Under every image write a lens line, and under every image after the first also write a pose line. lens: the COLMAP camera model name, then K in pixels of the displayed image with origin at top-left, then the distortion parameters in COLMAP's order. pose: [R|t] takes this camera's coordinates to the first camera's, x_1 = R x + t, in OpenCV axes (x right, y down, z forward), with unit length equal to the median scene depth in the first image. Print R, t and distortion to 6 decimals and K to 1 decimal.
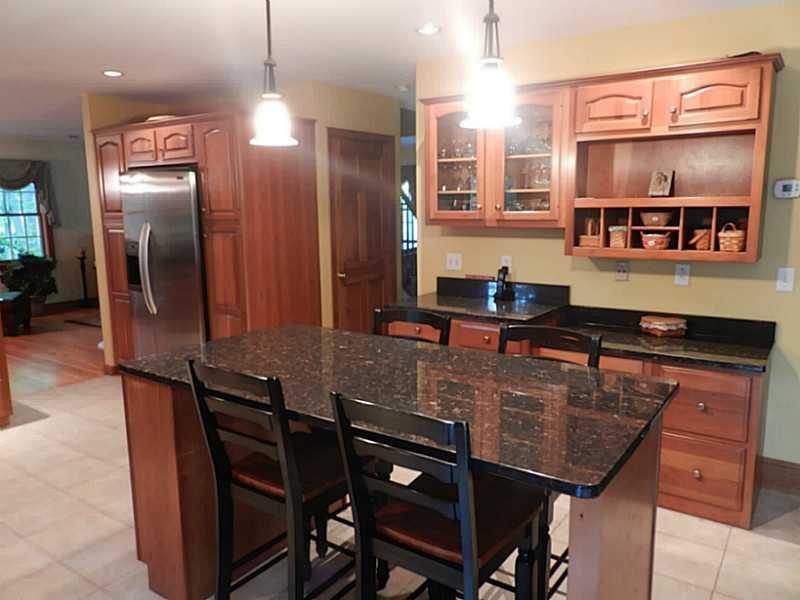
lens RADIAL K [[605.3, 0, 398.9], [0, 605.3, 298.7], [0, 0, 1]] dist [0.001401, 0.001033]
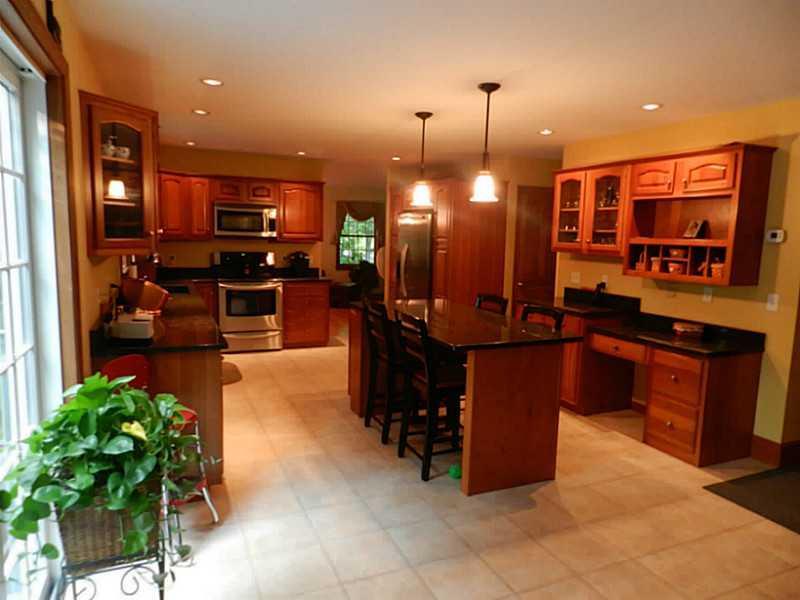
lens RADIAL K [[543.2, 0, 401.1], [0, 543.2, 301.1], [0, 0, 1]] dist [0.007160, 0.002452]
pose [[0.854977, 0.100077, -0.508920, 0.510478], [-0.118221, 0.992982, -0.003343, 0.063405], [0.505013, 0.063024, 0.860807, -0.441453]]
